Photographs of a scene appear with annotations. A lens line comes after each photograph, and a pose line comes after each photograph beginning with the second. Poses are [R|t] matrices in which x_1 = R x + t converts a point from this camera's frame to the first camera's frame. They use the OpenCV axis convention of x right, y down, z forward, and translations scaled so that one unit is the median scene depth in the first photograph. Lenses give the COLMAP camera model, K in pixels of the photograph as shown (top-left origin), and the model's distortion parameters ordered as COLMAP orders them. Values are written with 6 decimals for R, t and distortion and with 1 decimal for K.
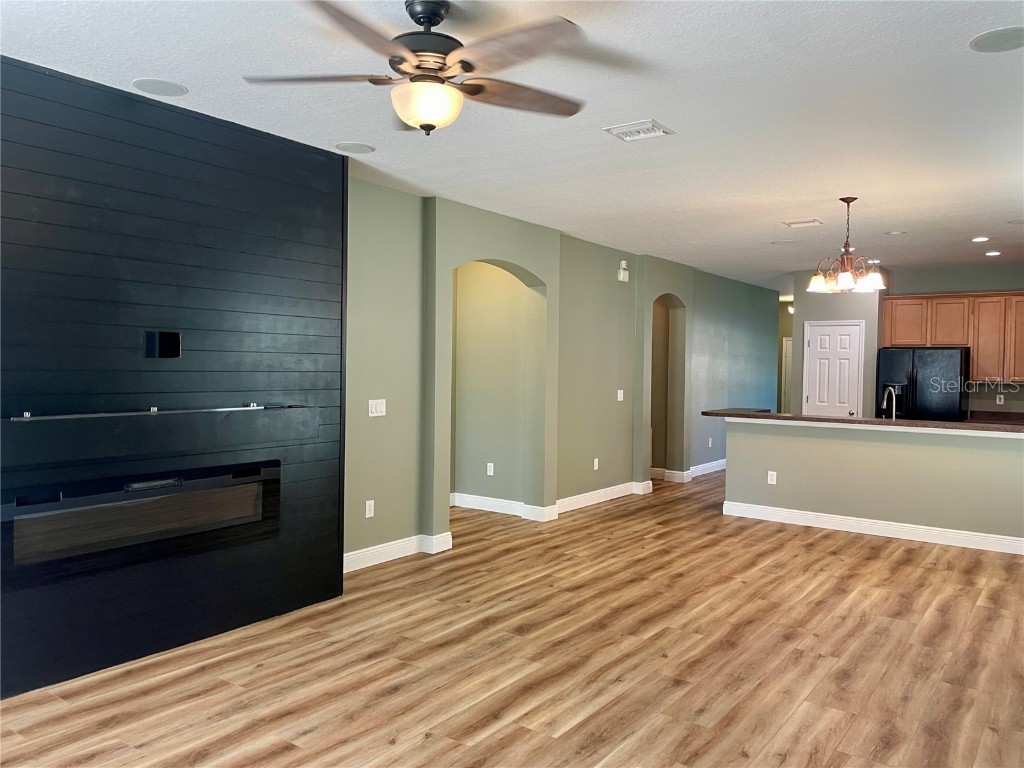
lens RADIAL K [[763.1, 0, 514.8], [0, 763.1, 380.9], [0, 0, 1]] dist [0.099040, -0.115677]
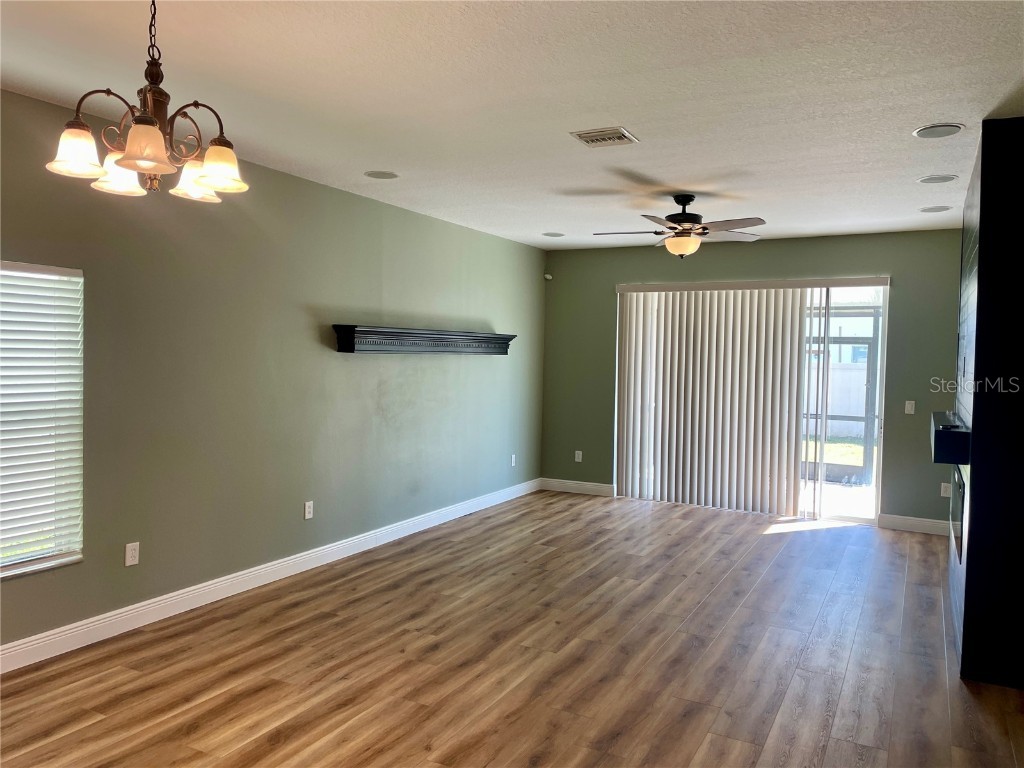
lens RADIAL K [[763.1, 0, 514.8], [0, 763.1, 380.9], [0, 0, 1]] dist [0.099040, -0.115677]
pose [[-0.987997, -0.030498, -0.151432, 0.399846], [-0.039133, 0.997754, 0.054370, -0.056174], [0.149433, 0.059644, -0.986971, 1.902030]]
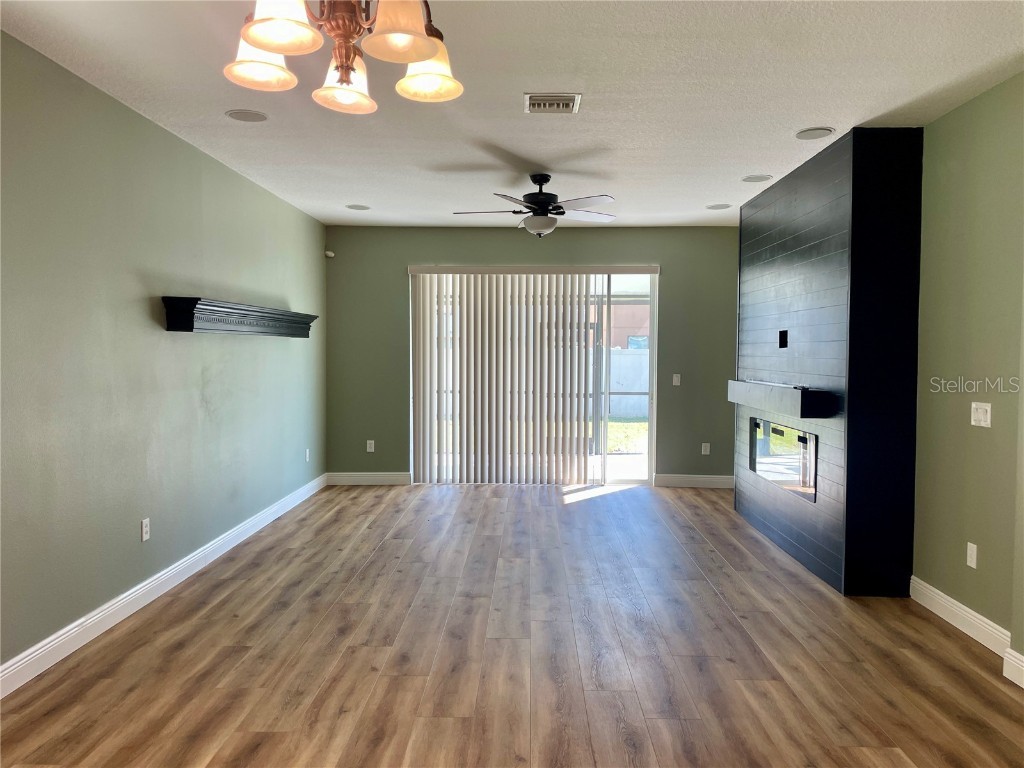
lens RADIAL K [[763.1, 0, 514.8], [0, 763.1, 380.9], [0, 0, 1]] dist [0.099040, -0.115677]
pose [[-0.816713, 0.002440, -0.577038, 0.726174], [-0.030118, 0.998448, 0.046850, -0.017678], [0.576257, 0.055642, -0.815372, 1.708351]]
